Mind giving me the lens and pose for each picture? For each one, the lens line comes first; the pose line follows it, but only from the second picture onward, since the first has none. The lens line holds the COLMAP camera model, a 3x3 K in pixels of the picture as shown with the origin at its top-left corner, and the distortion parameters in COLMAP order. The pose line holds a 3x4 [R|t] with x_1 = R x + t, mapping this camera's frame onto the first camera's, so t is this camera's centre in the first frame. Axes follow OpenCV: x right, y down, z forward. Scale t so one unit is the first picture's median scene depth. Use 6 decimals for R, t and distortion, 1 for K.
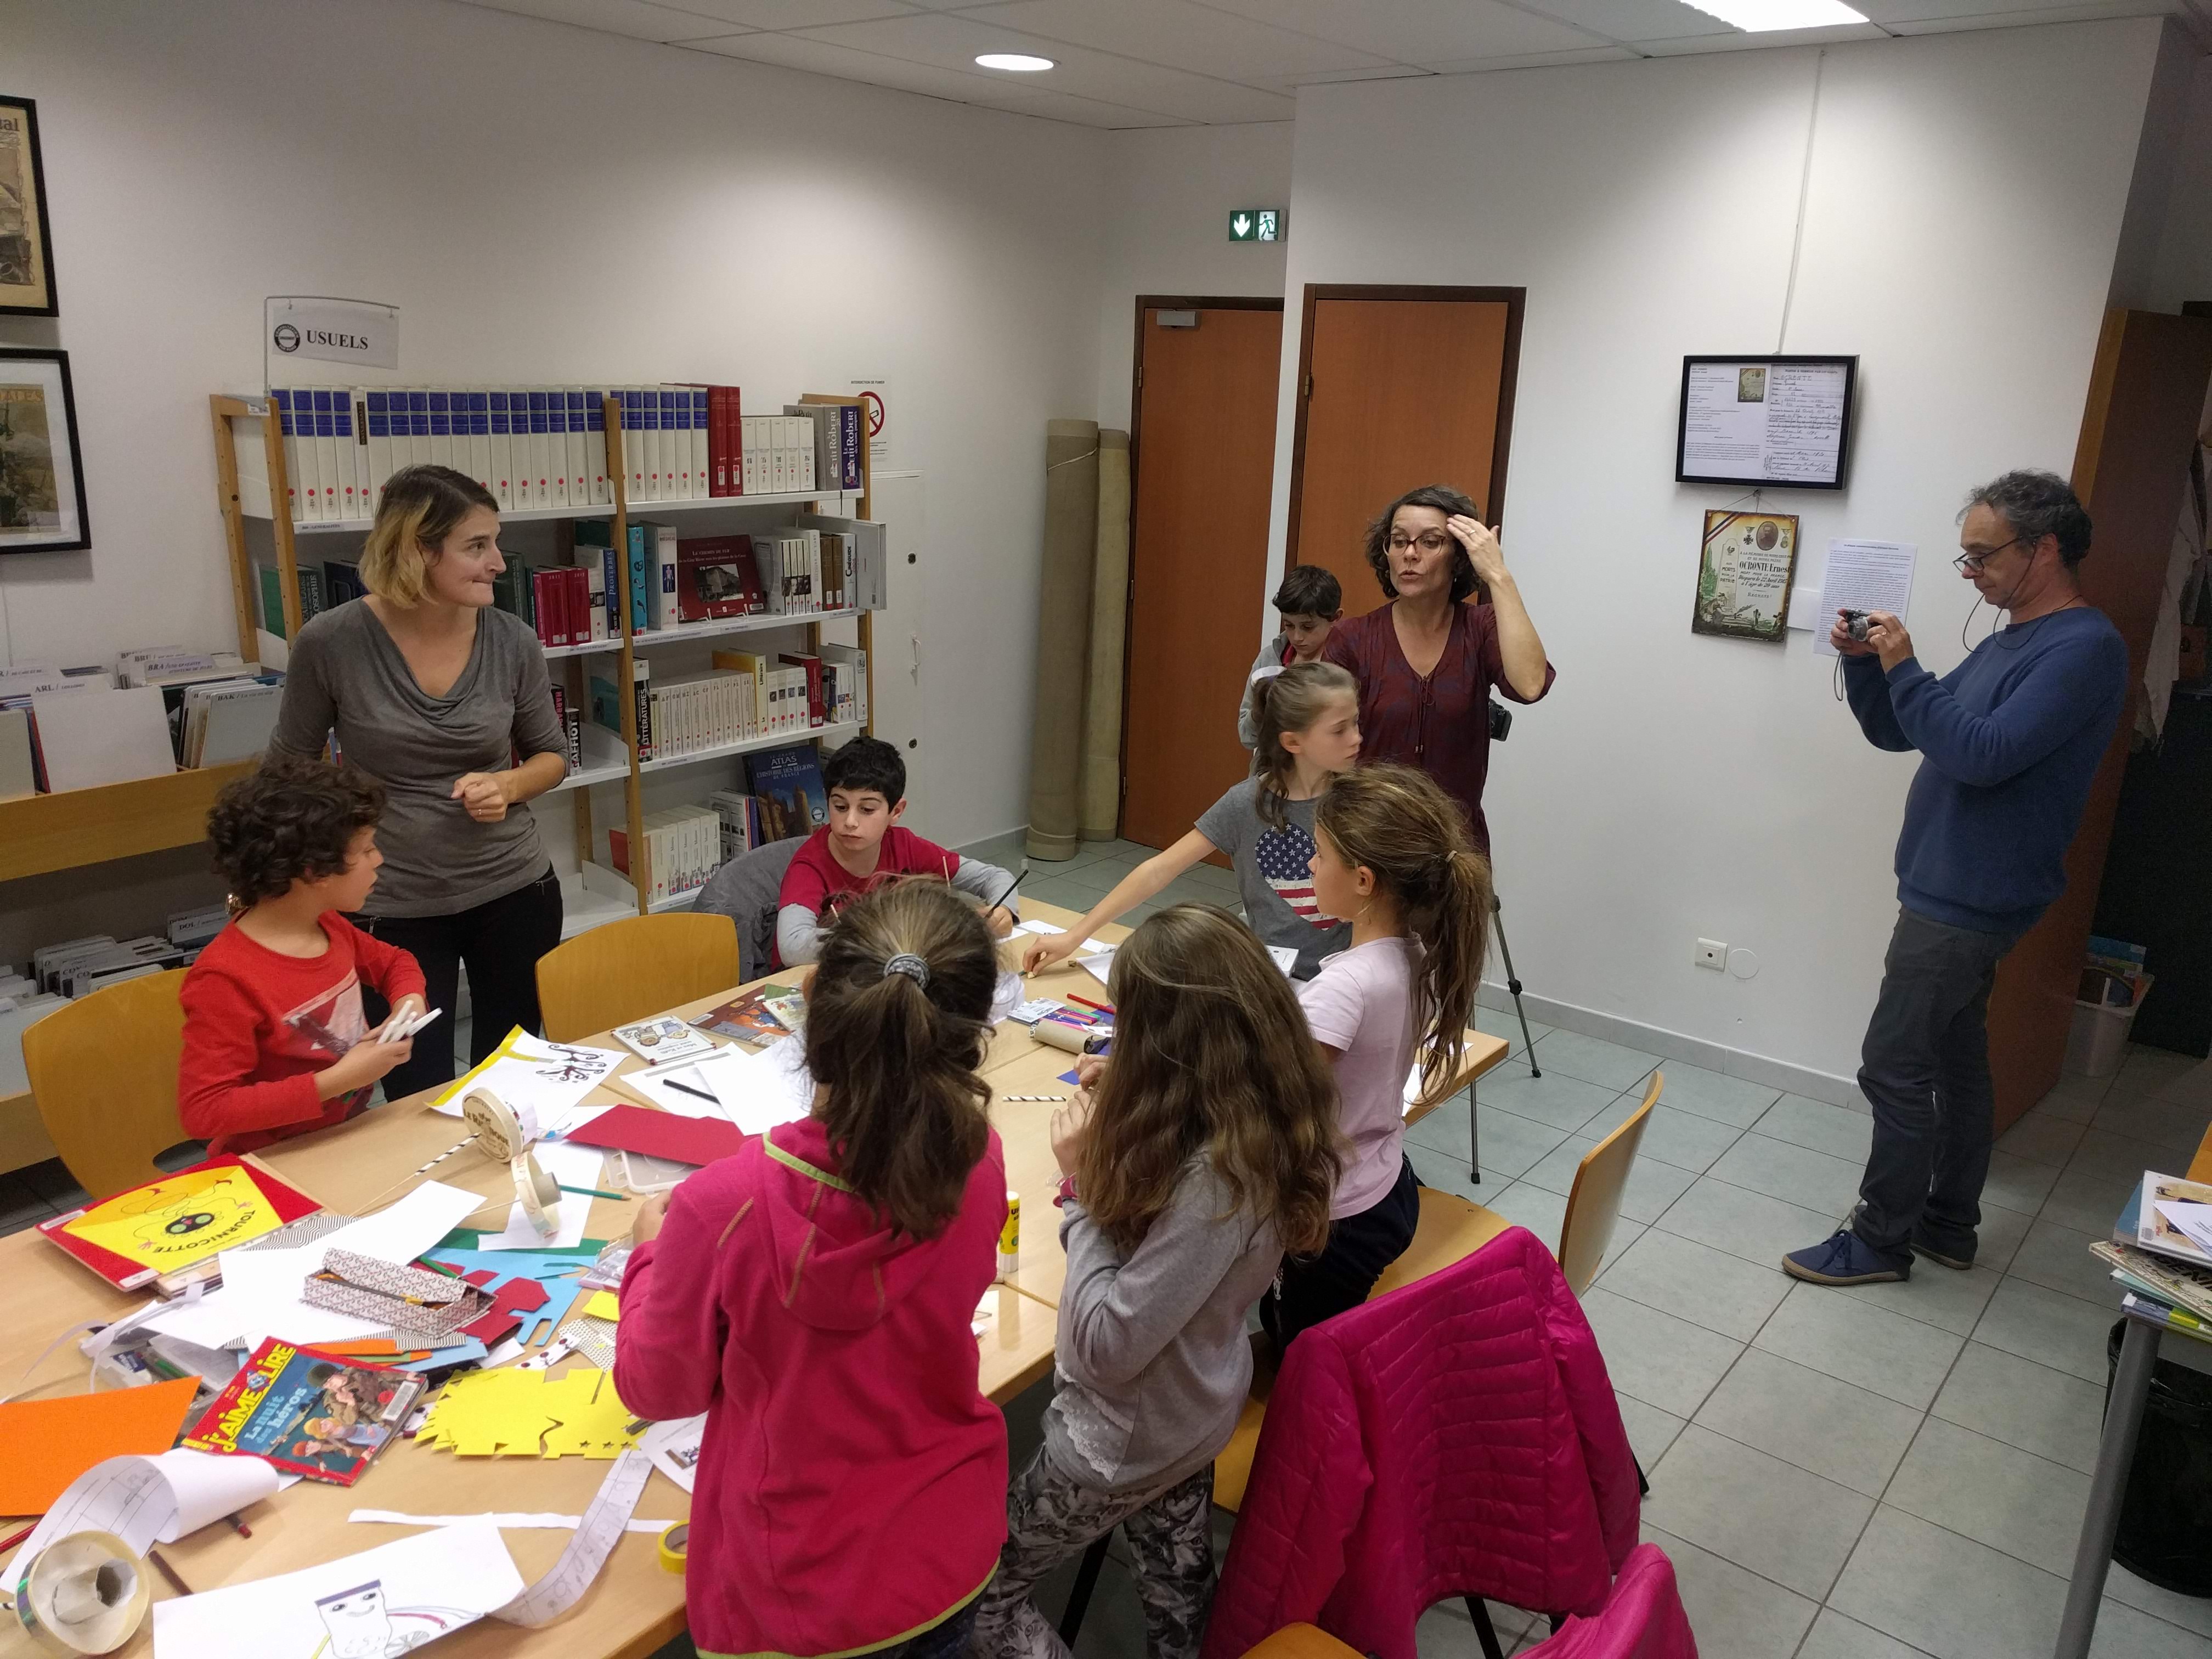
lens RADIAL K [[1666.7, 0, 1106.0], [0, 1666.7, 829.5], [0, 0, 1]] dist [-0.008415, 0.011487]
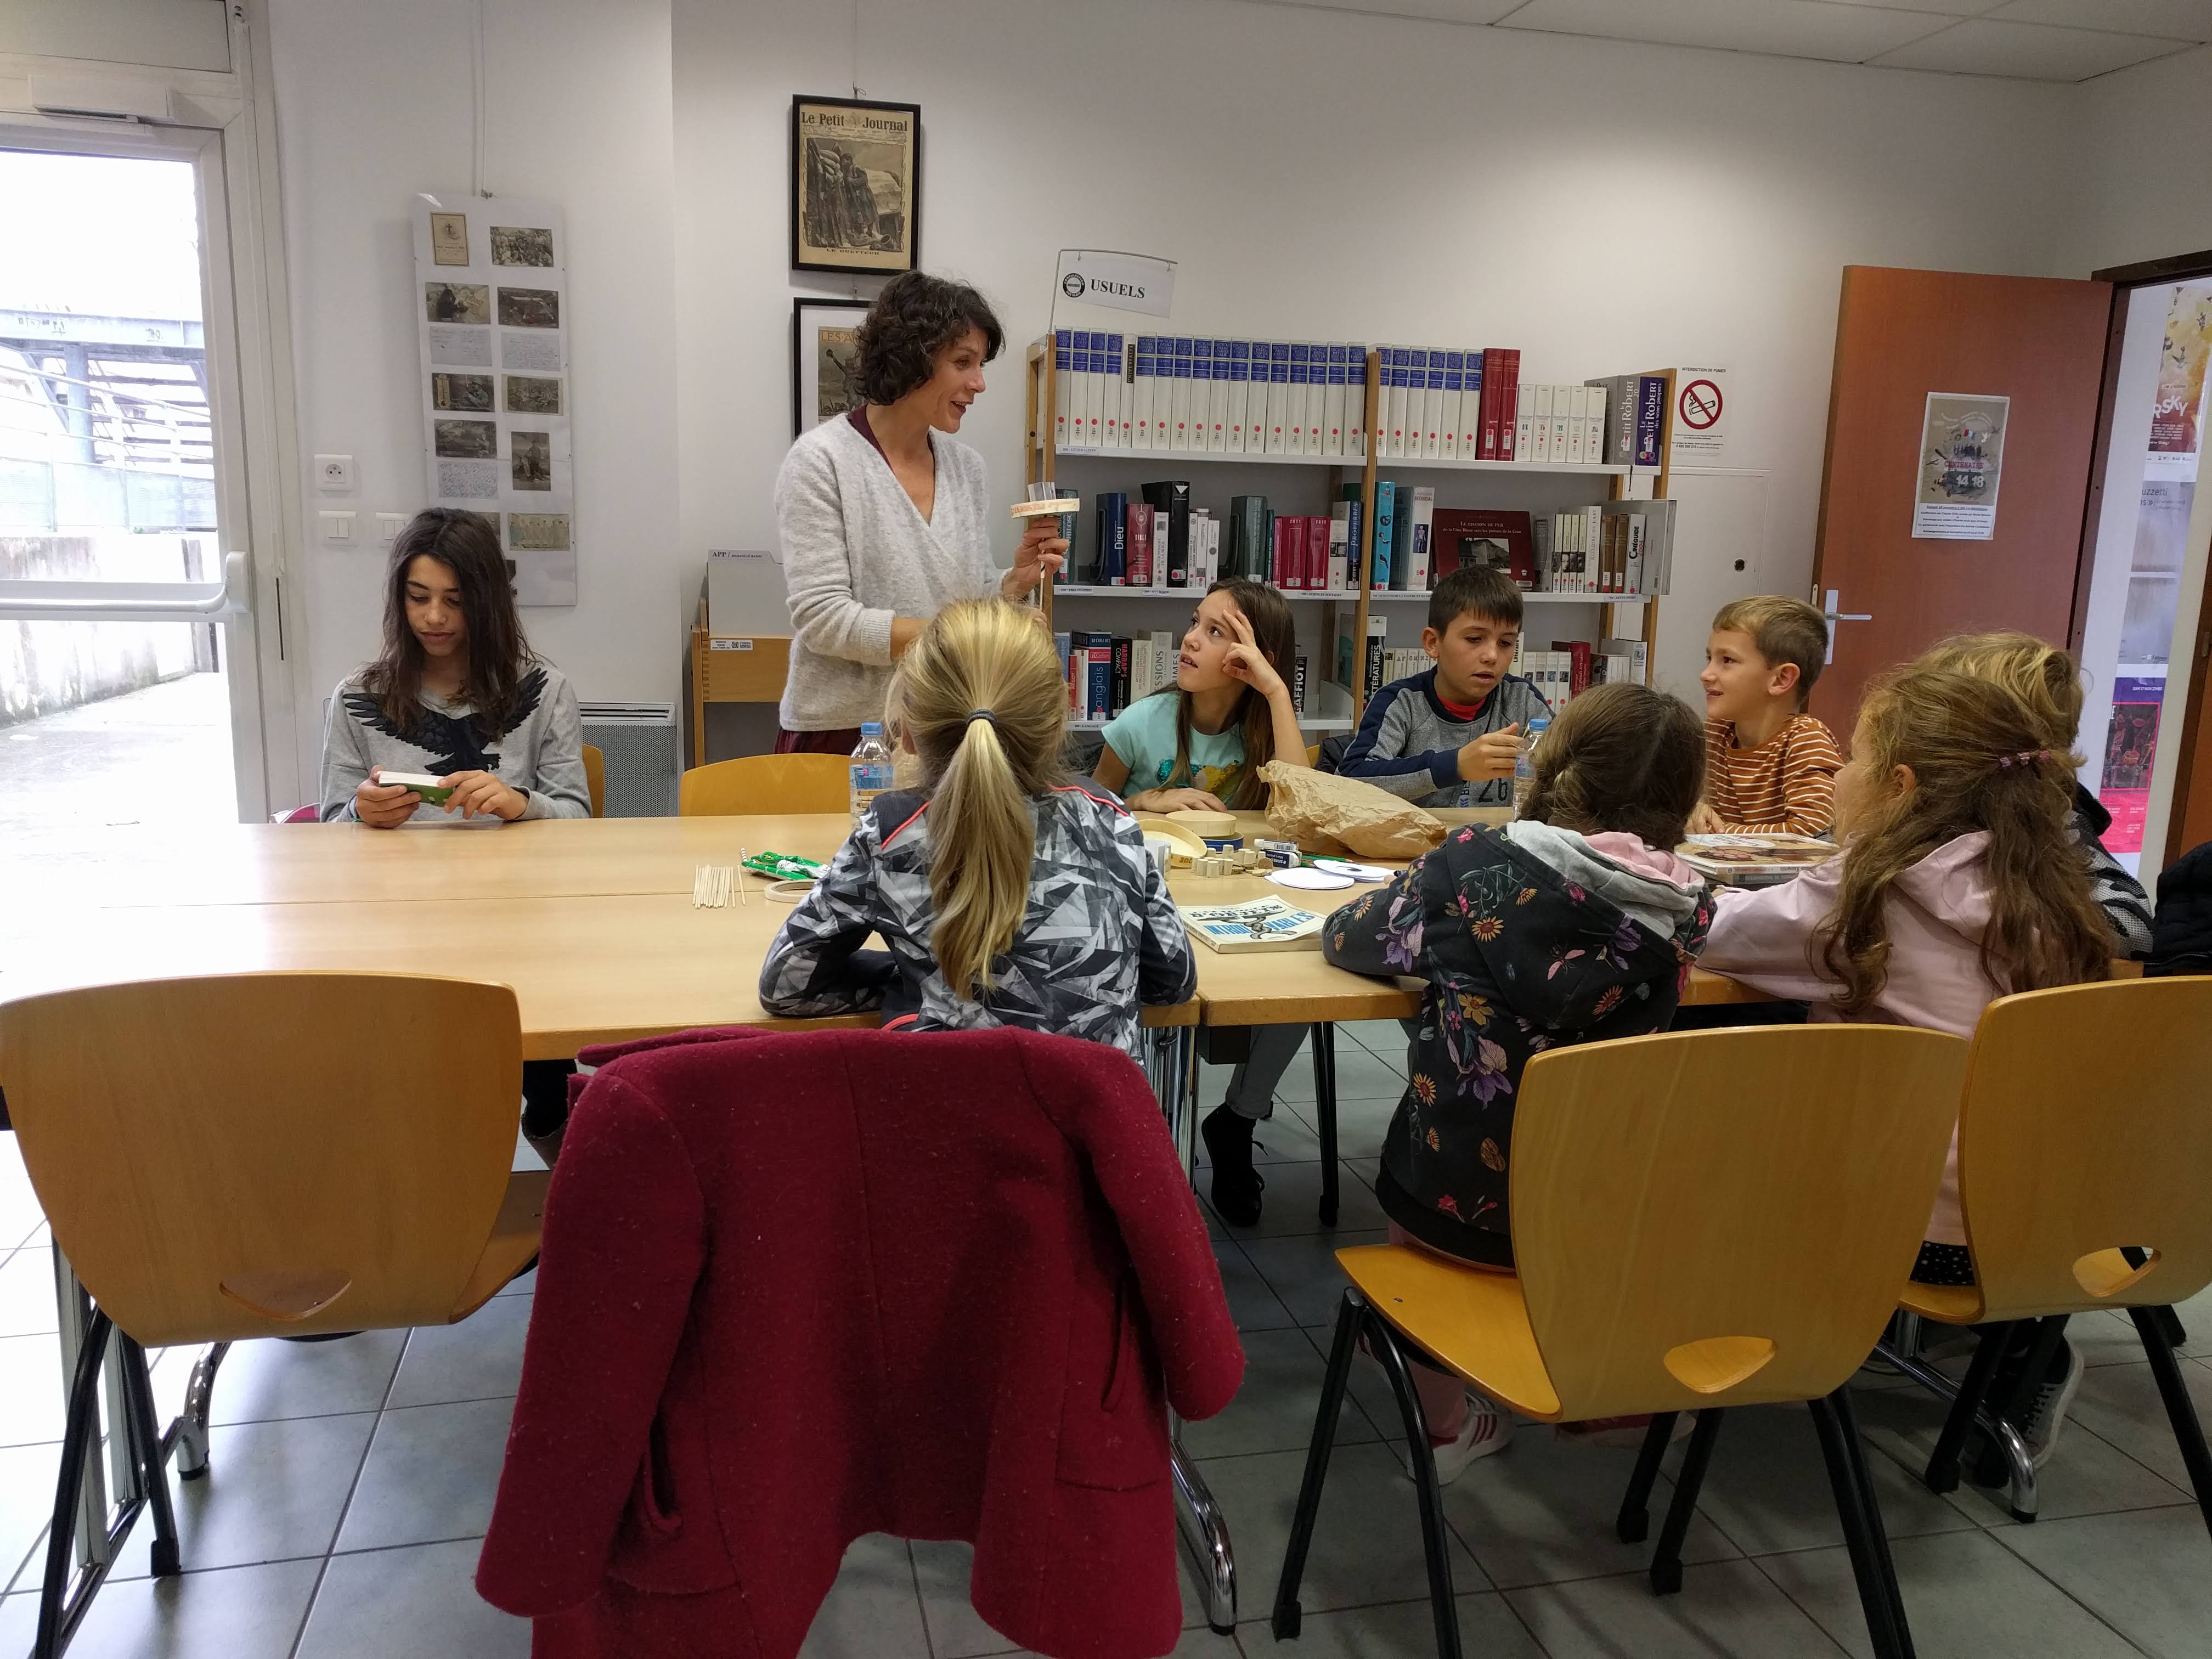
lens RADIAL K [[1666.7, 0, 1106.0], [0, 1666.7, 829.5], [0, 0, 1]] dist [-0.008415, 0.011487]
pose [[0.793446, 0.089584, -0.602012, 0.201356], [-0.168374, 0.982815, -0.075665, 0.126015], [0.584888, 0.161399, 0.794894, 0.130420]]
